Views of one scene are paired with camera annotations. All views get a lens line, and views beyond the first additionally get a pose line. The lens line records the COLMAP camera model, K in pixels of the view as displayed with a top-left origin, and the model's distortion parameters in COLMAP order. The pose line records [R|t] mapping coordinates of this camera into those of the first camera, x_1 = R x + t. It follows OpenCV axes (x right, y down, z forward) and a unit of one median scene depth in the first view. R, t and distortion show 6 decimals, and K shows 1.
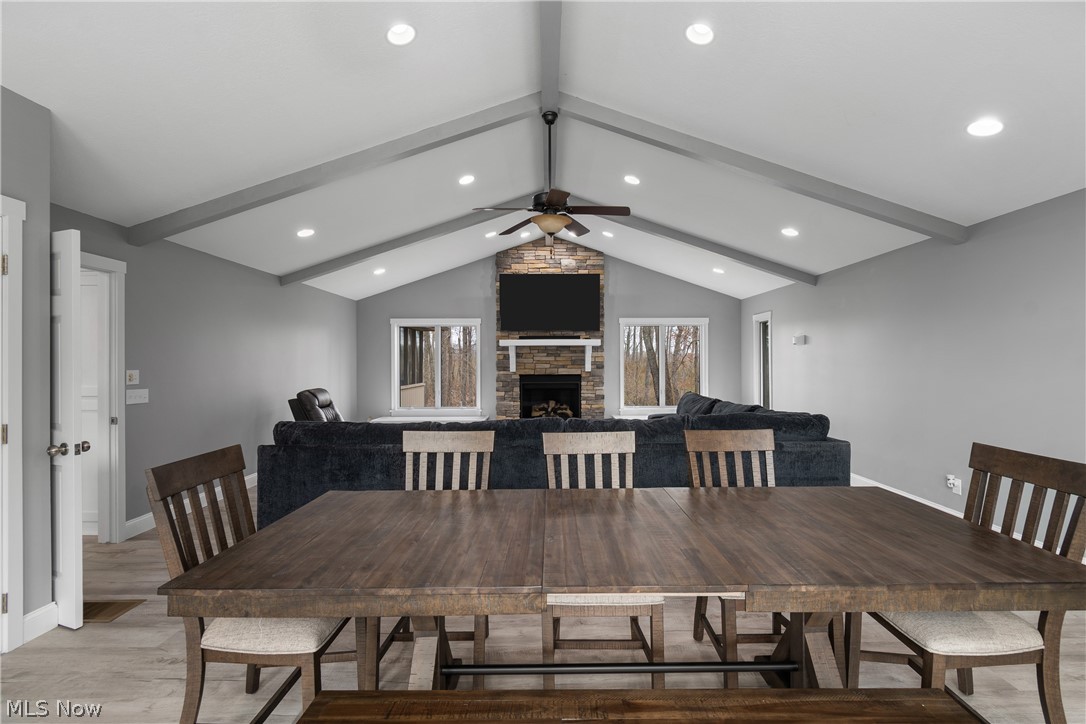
lens RADIAL K [[483.5, 0, 545.8], [0, 483.5, 361.2], [0, 0, 1]] dist [0.001069, -0.000521]
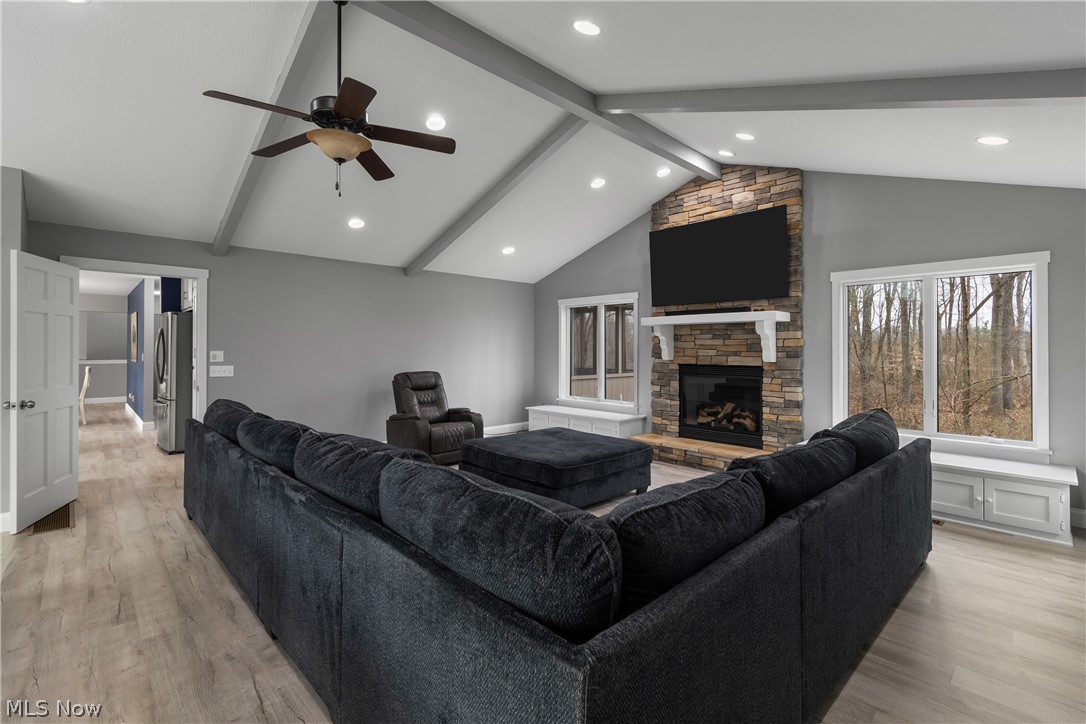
lens RADIAL K [[483.5, 0, 543.3], [0, 483.5, 345.0], [0, 0, 1]] dist [0.001069, -0.000521]
pose [[0.686910, 0.000821, -0.726742, 0.341345], [-0.002400, 0.999996, -0.001138, 0.000128], [0.726738, 0.002526, 0.686910, 0.344022]]
